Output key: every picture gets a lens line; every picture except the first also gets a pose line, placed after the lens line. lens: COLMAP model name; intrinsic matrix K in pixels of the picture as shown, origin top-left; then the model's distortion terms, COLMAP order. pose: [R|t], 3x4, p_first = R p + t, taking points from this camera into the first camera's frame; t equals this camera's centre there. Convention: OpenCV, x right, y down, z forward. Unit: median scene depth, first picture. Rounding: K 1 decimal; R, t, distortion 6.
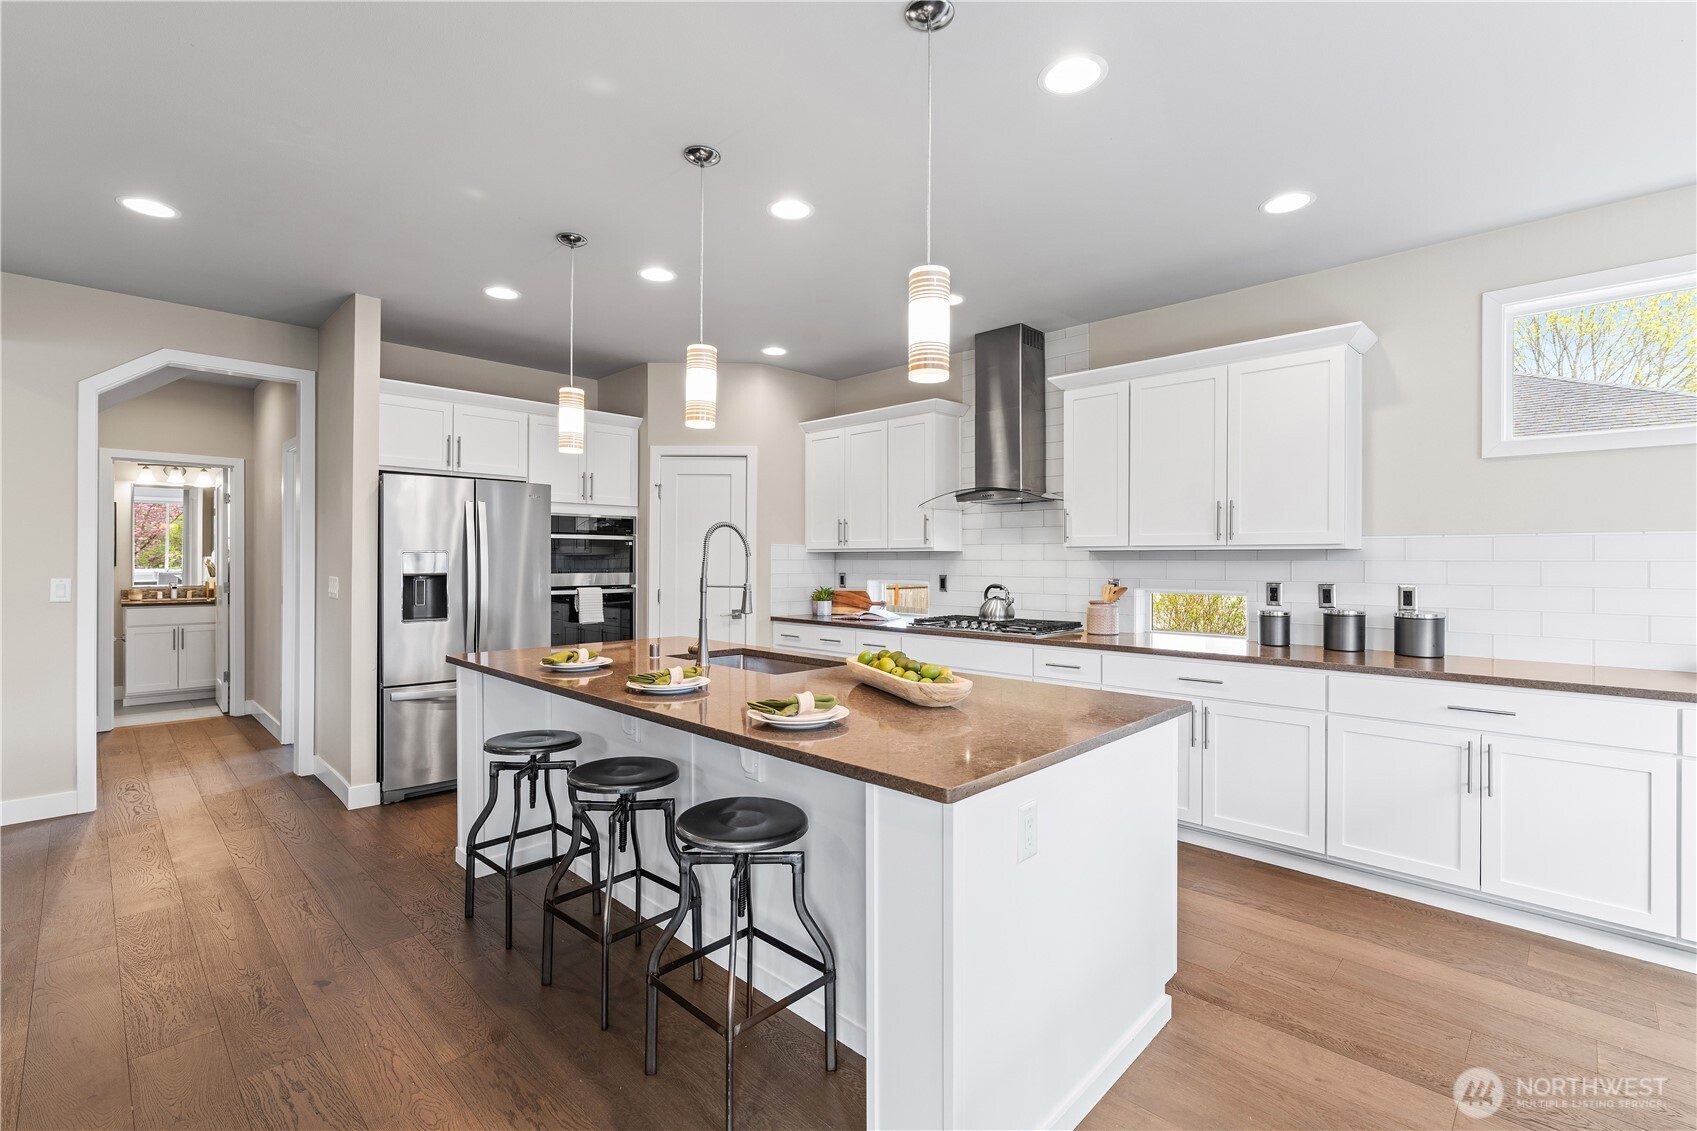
lens RADIAL K [[764.6, 0, 830.1], [0, 764.6, 563.5], [0, 0, 1]] dist [-0.016611, 0.004079]
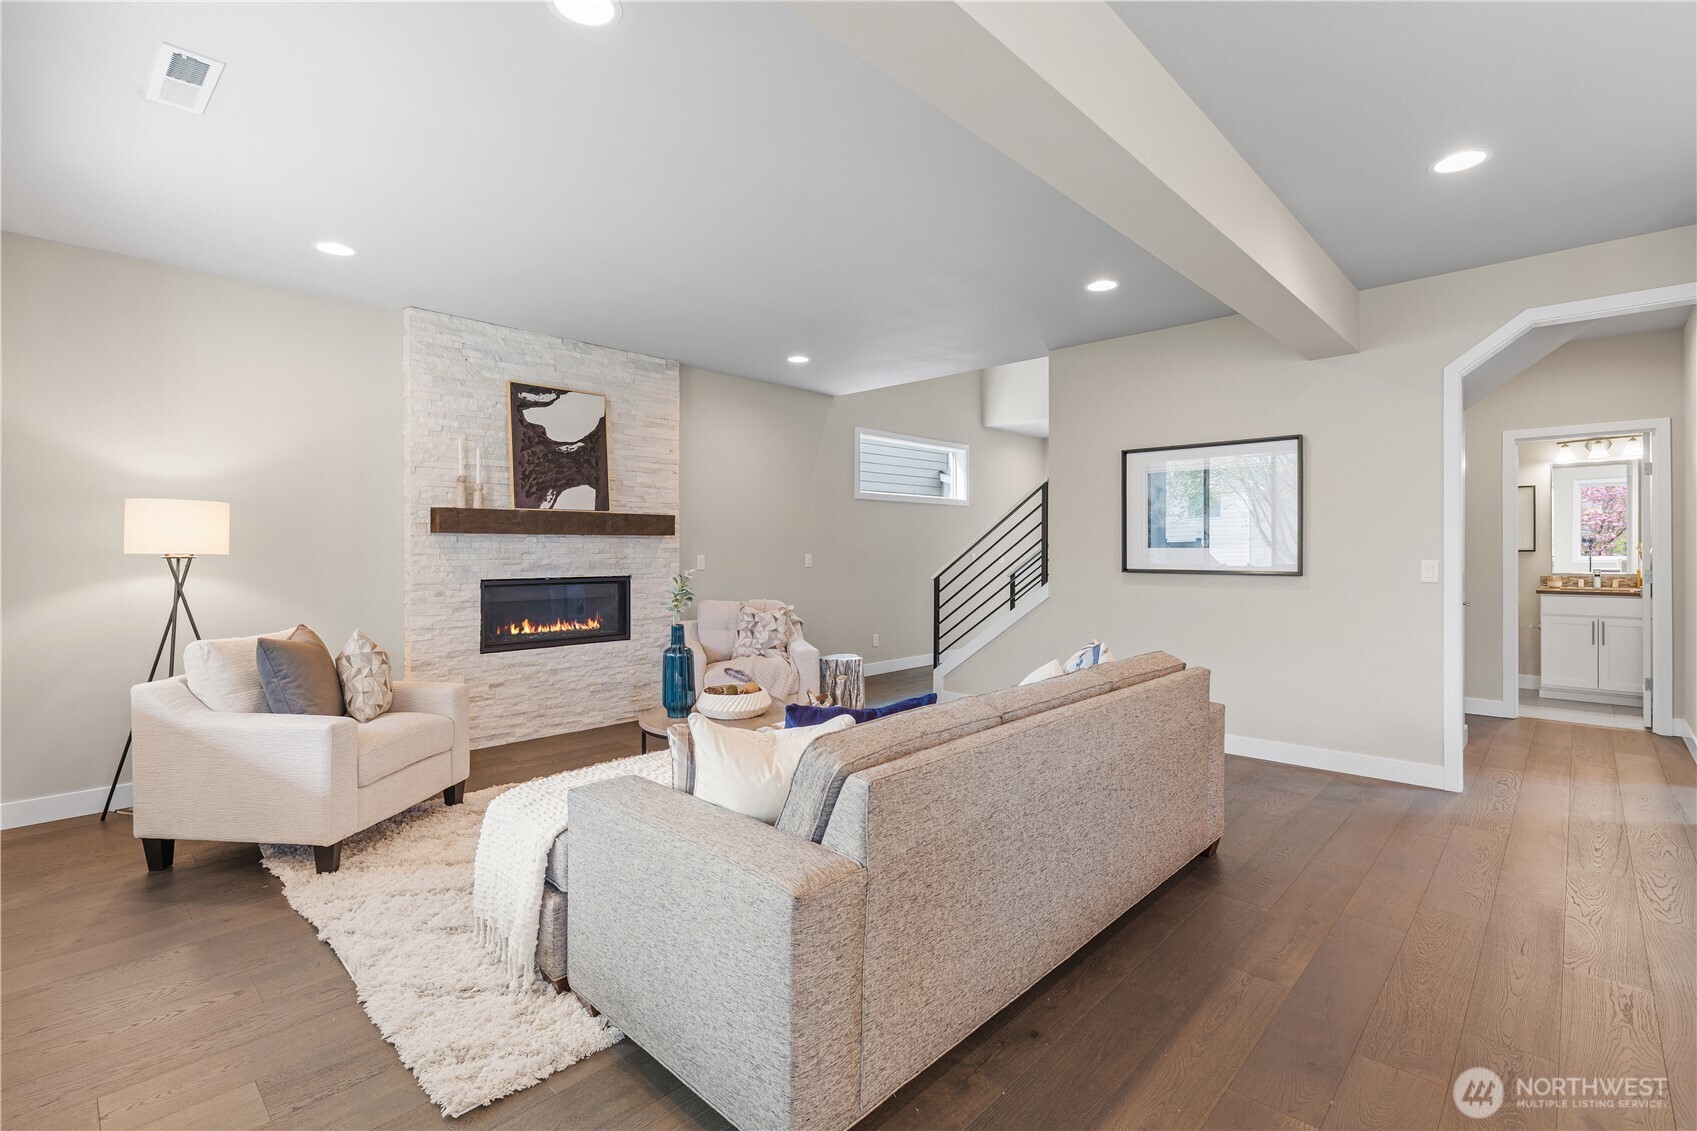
lens RADIAL K [[764.6, 0, 847.1], [0, 764.6, 549.5], [0, 0, 1]] dist [-0.016611, 0.004079]
pose [[0.023319, -0.001495, -0.999727, 0.007510], [-0.002799, 0.999995, -0.001560, 0.005921], [0.999724, 0.002835, 0.023314, 0.105643]]
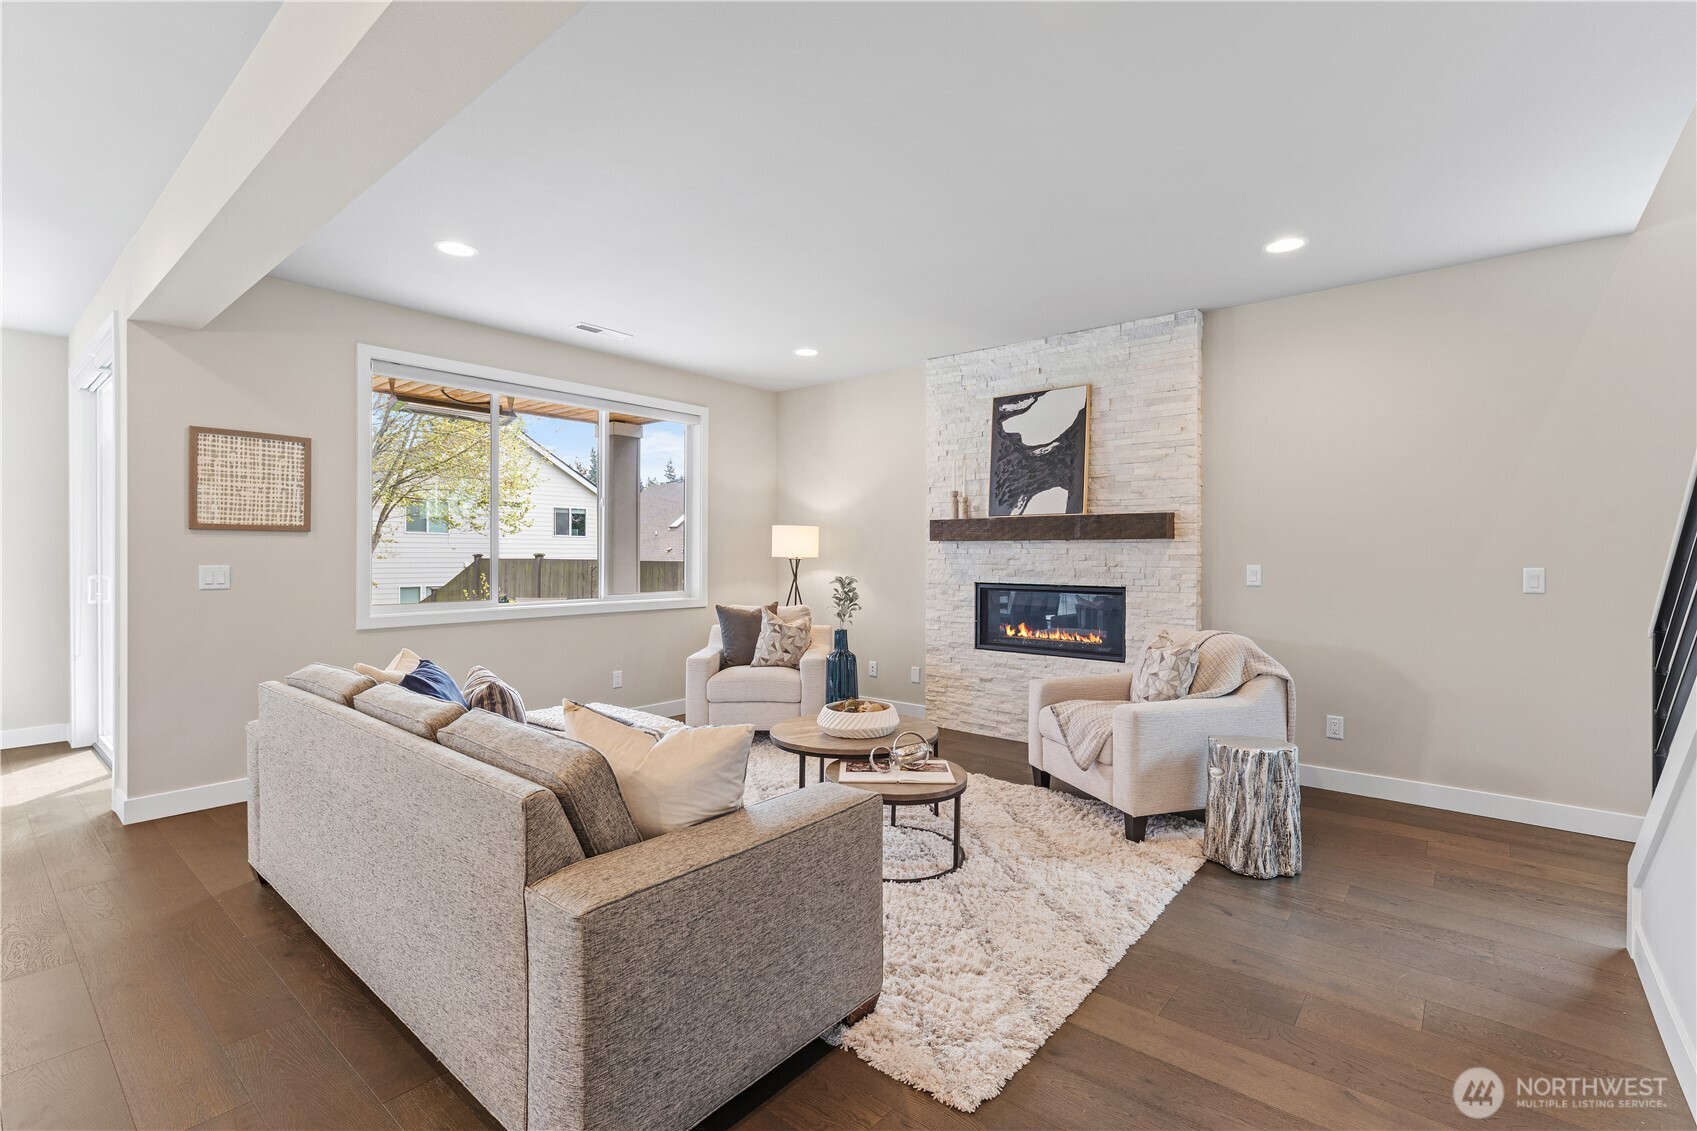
lens RADIAL K [[764.6, 0, 858.4], [0, 764.6, 553.0], [0, 0, 1]] dist [-0.016611, 0.004079]
pose [[-0.994943, -0.006268, -0.100250, -0.571330], [-0.006462, 0.999978, 0.001607, 0.002730], [0.100237, 0.002247, -0.994961, 0.612859]]
